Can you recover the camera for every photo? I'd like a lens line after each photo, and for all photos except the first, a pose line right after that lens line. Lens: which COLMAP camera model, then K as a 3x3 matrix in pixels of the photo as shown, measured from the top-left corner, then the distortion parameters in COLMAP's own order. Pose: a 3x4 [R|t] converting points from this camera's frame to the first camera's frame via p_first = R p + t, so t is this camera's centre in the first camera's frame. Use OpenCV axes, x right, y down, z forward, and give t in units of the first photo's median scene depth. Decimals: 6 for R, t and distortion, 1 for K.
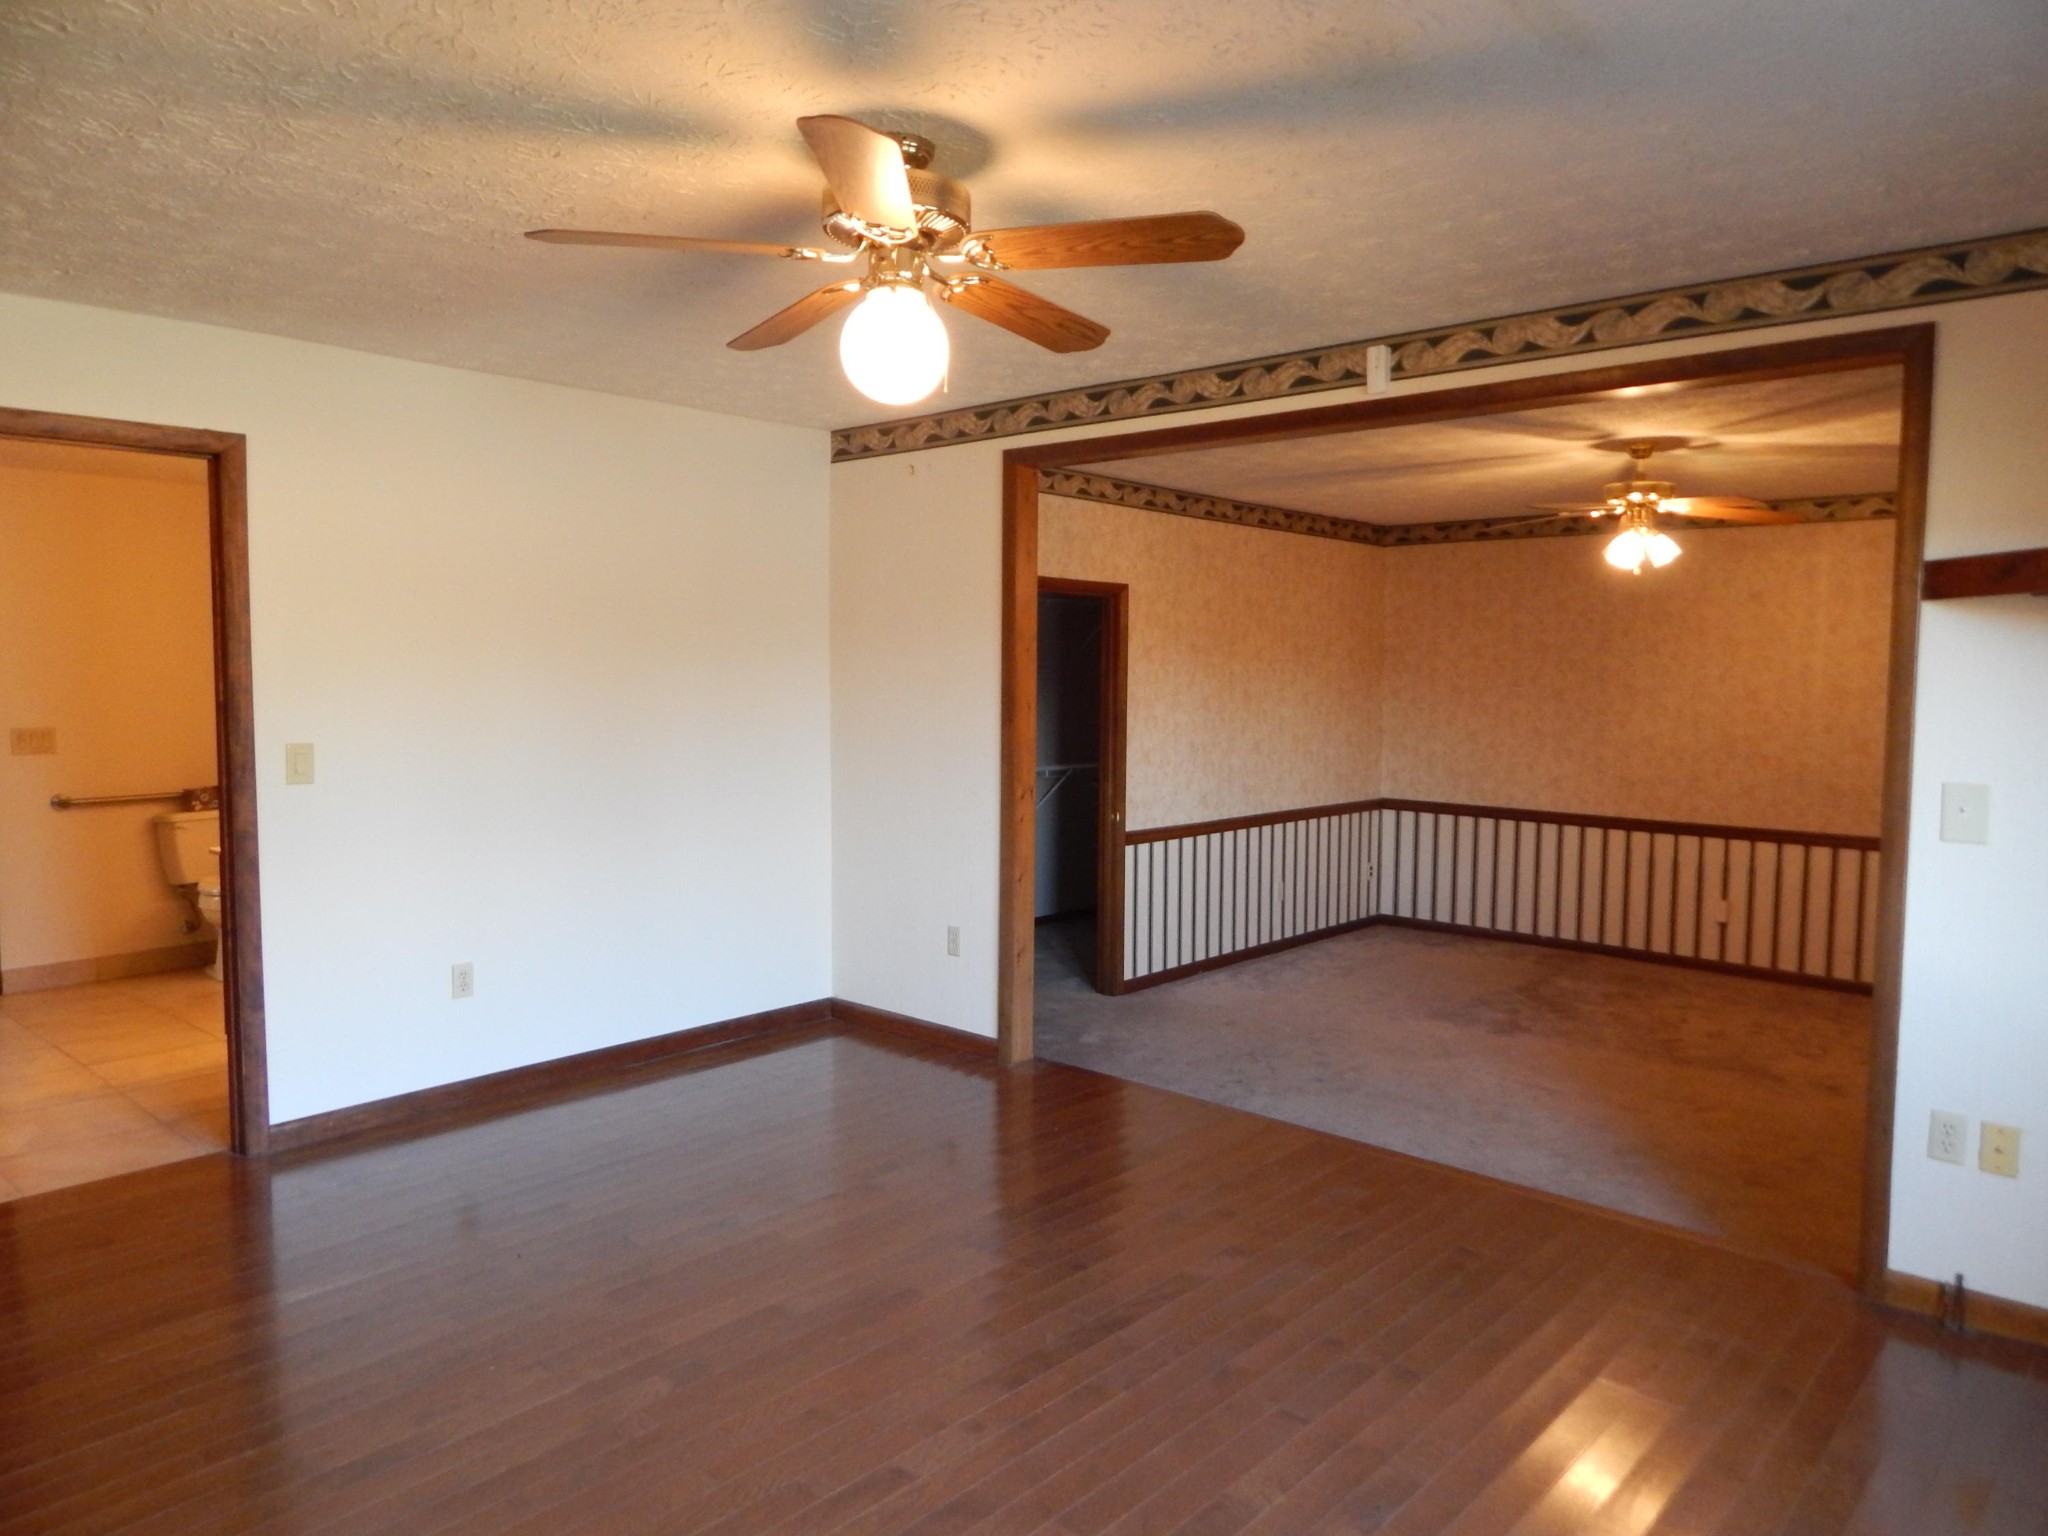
lens RADIAL K [[1353.7, 0, 1032.2], [0, 1353.7, 760.8], [0, 0, 1]] dist [-0.019297, -0.001001]
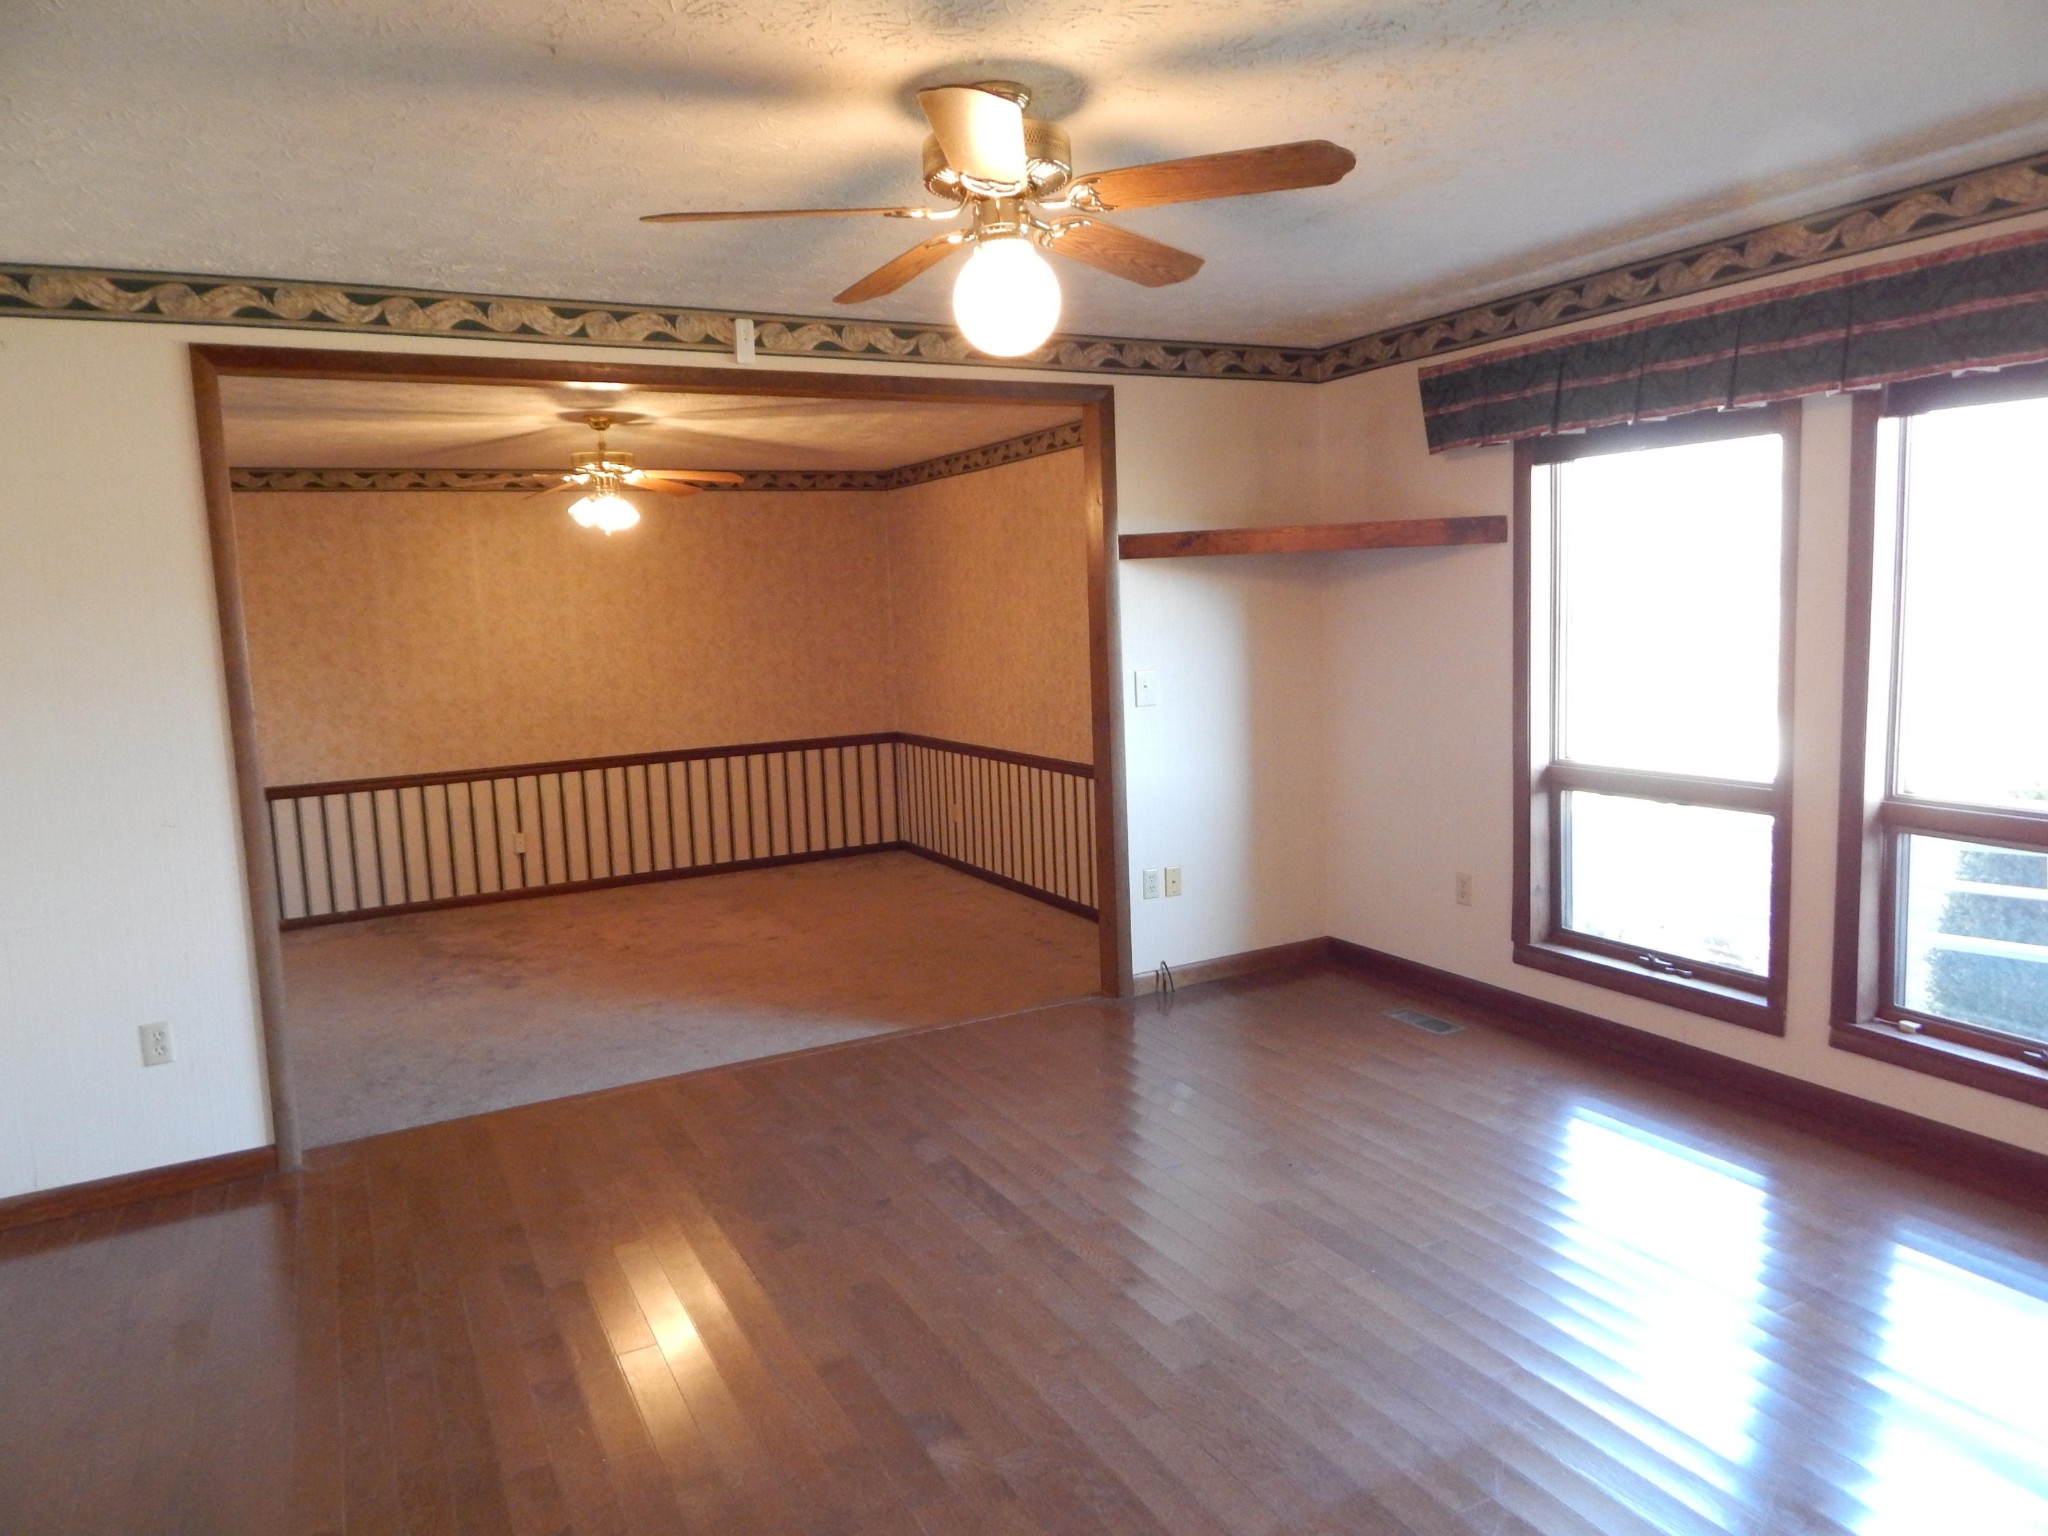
lens RADIAL K [[1353.7, 0, 1035.7], [0, 1353.7, 769.1], [0, 0, 1]] dist [-0.019297, -0.001001]
pose [[0.318656, -0.137438, 0.937854, -0.522641], [0.105695, 0.988414, 0.108935, -0.032880], [-0.941959, 0.064413, 0.329490, 0.323864]]
